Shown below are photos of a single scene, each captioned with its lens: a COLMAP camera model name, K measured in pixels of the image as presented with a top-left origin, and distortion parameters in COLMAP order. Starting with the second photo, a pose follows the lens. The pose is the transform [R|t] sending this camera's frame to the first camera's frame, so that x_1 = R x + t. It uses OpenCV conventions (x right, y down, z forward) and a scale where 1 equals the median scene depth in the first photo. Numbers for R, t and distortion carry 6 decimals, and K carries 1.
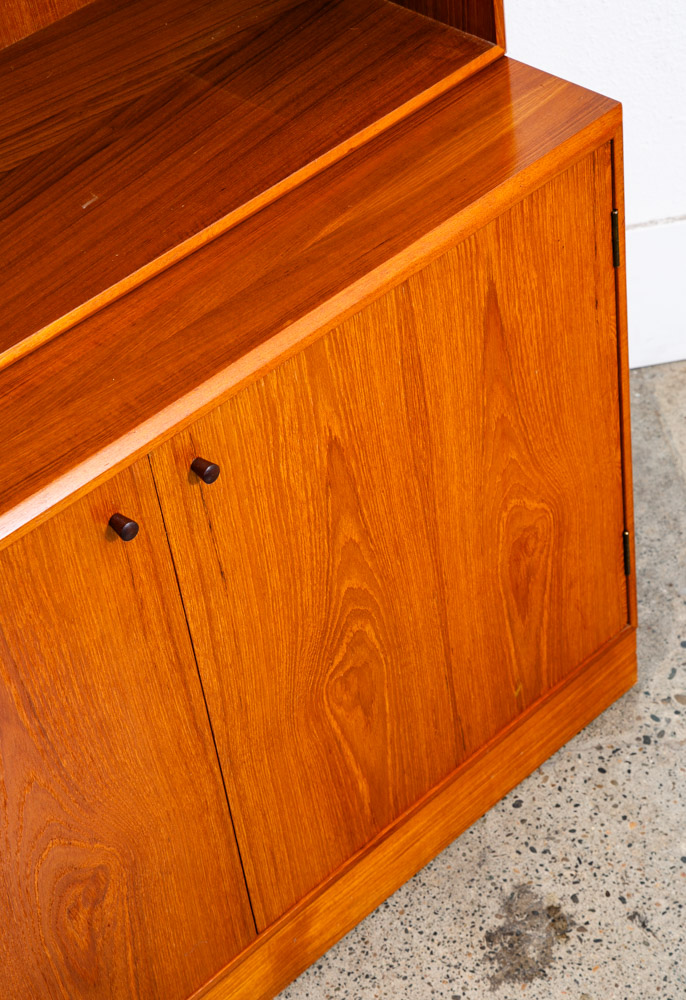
lens RADIAL K [[2114.1, 0, 366.9], [0, 2114.1, 497.7], [0, 0, 1]] dist [0.312345, -0.056247]
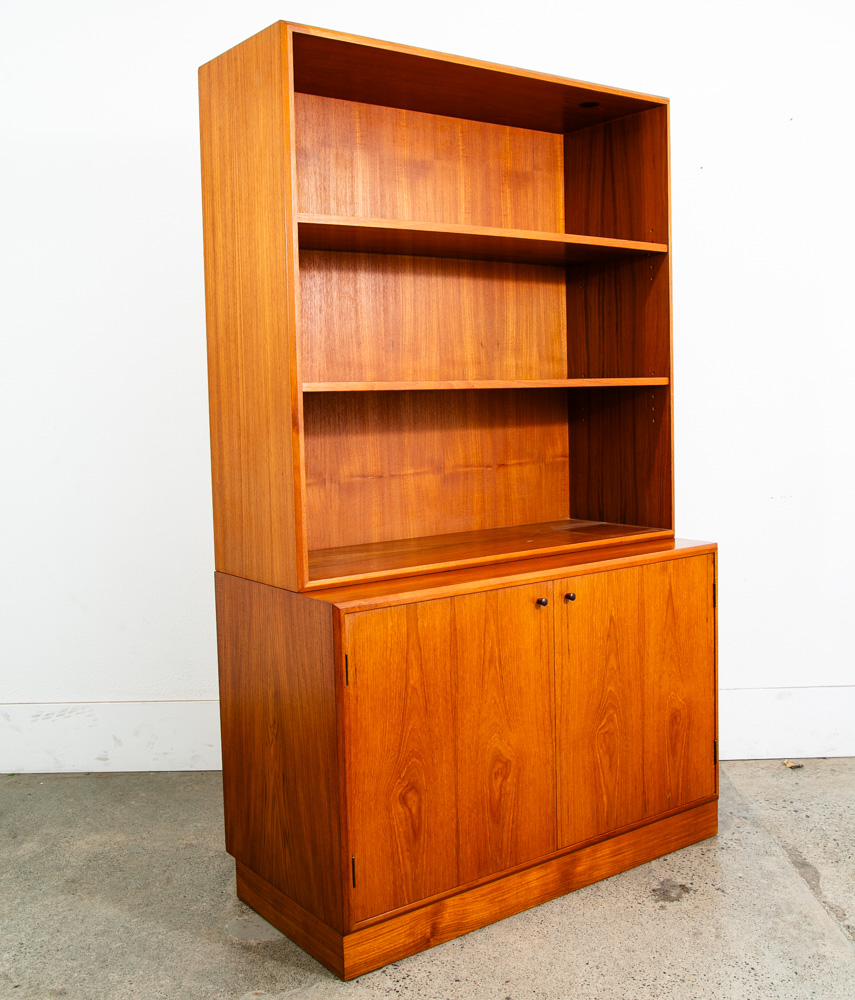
lens RADIAL K [[1112.6, 0, 420.9], [0, 1112.6, 467.3], [0, 0, 1]] dist [-0.028692, 0.029007]
pose [[0.986791, 0.092364, -0.133090, -0.076927], [-0.153986, 0.789989, -0.593470, 0.630496], [0.050324, 0.606125, 0.793776, -0.229955]]
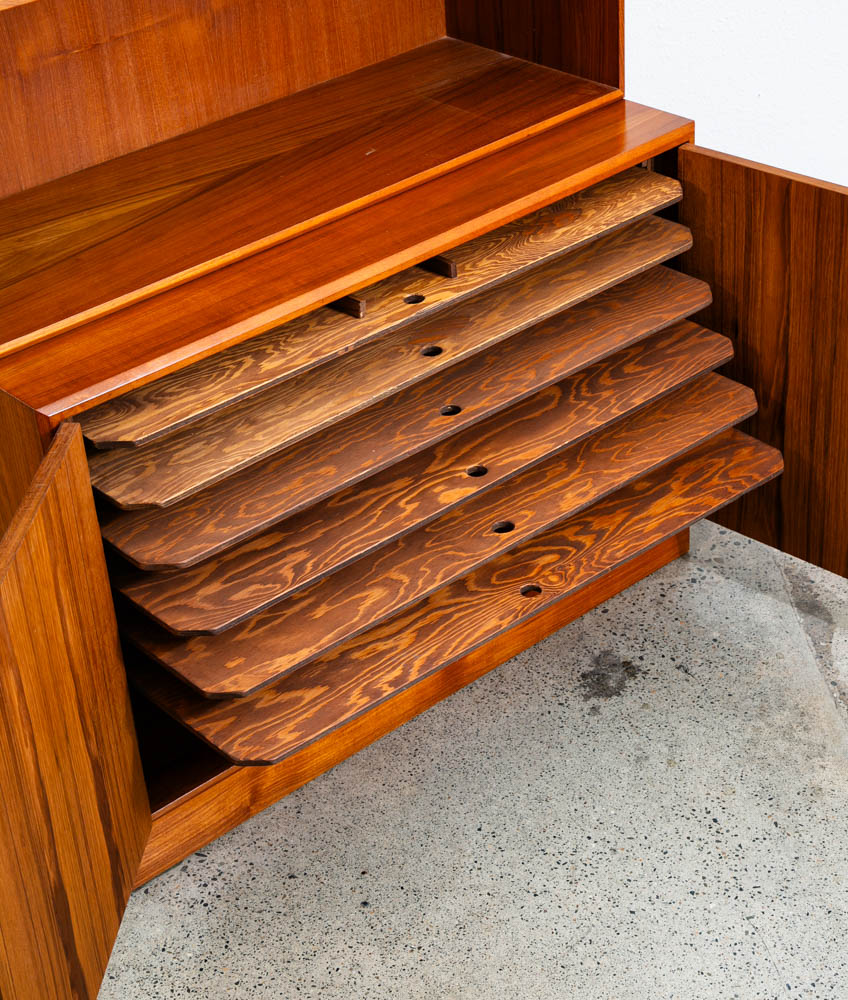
lens RADIAL K [[1992.3, 0, 424.0], [0, 1992.3, 500.0], [0, 0, 1]] dist [0.195360, -0.043488]
pose [[0.998215, 0.058081, -0.013889, -0.046487], [-0.059569, 0.984838, -0.162929, 0.344215], [0.004216, 0.163466, 0.986540, -0.444345]]
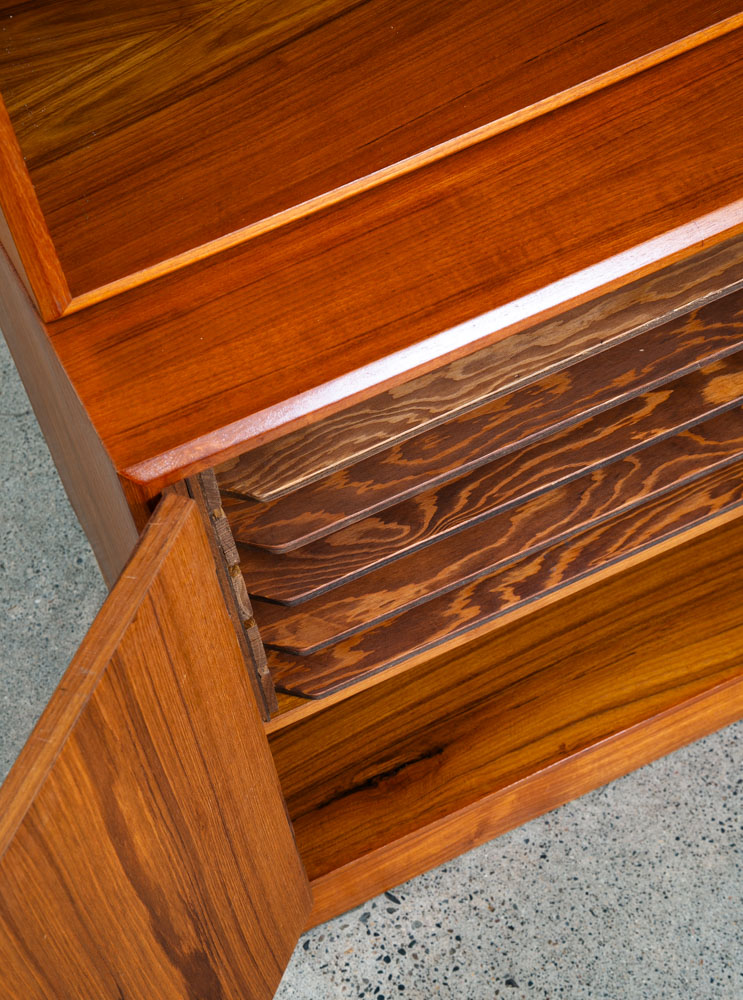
lens RADIAL K [[1909.0, 0, 371.3], [0, 1909.0, 556.6], [0, 0, 1]] dist [0.243131, 0.005604]
pose [[0.949215, 0.267388, -0.165817, -0.105165], [-0.212765, 0.933764, 0.287777, -0.046984], [0.231782, -0.237882, 0.943234, 0.125688]]
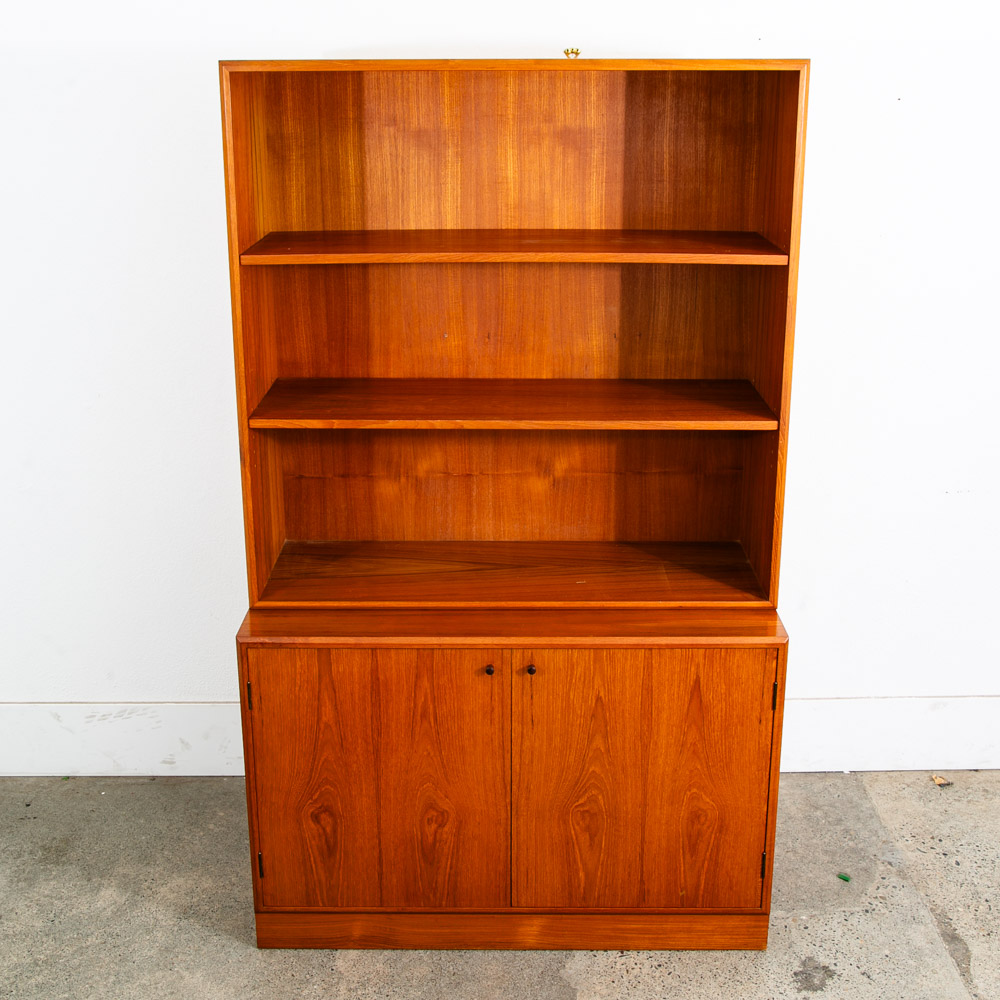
lens RADIAL K [[1366.9, 0, 498.4], [0, 1366.9, 473.2], [0, 0, 1]] dist [-0.042206, -0.004004]
pose [[0.706920, 0.307485, -0.636959, 0.732515], [-0.523422, 0.833117, -0.178734, 0.088504], [0.475703, 0.459749, 0.749892, -0.305570]]
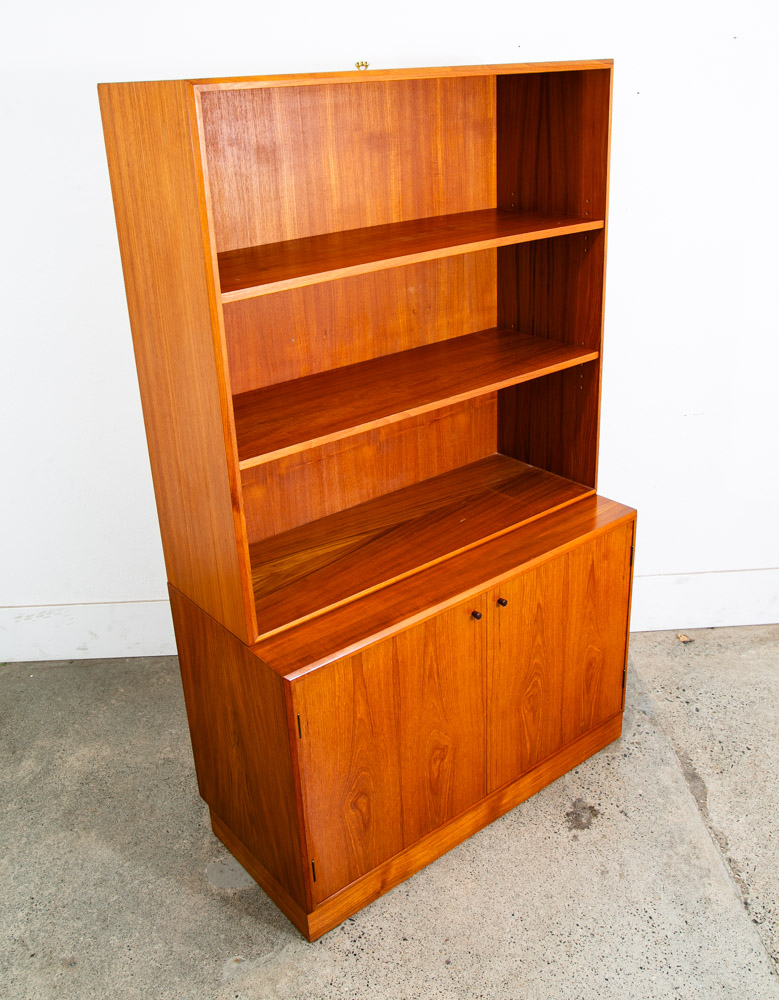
lens RADIAL K [[965.6, 0, 382.9], [0, 965.6, 457.3], [0, 0, 1]] dist [-0.070677, 0.092052]
pose [[0.992948, 0.097225, -0.067842, -0.144062], [-0.113963, 0.940482, -0.320165, 0.209440], [0.032676, 0.325638, 0.944930, -0.299992]]
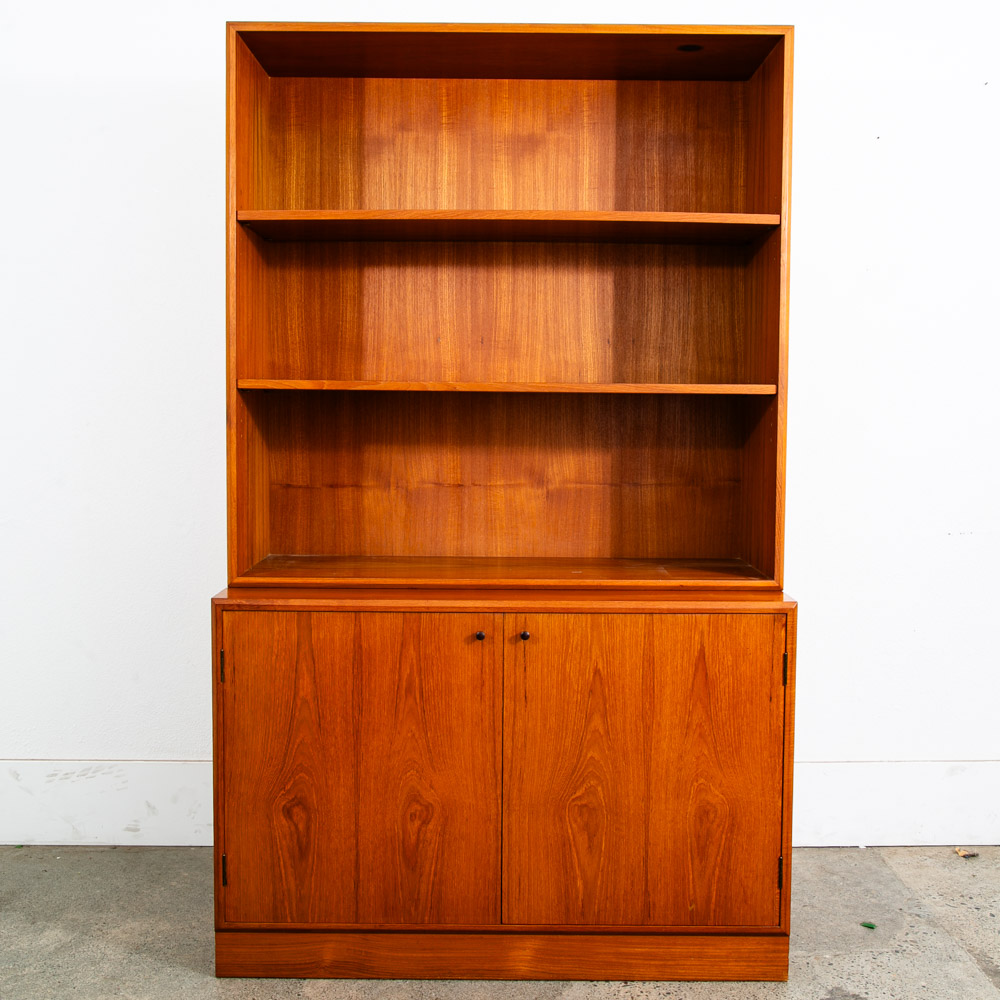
lens RADIAL K [[1325.0, 0, 497.3], [0, 1325.0, 485.5], [0, 0, 1]] dist [-0.039944, 0.052827]
pose [[0.709466, 0.157809, -0.686843, 0.758989], [-0.528032, 0.764493, -0.369774, 0.359643], [0.466733, 0.625018, 0.625710, -0.048844]]
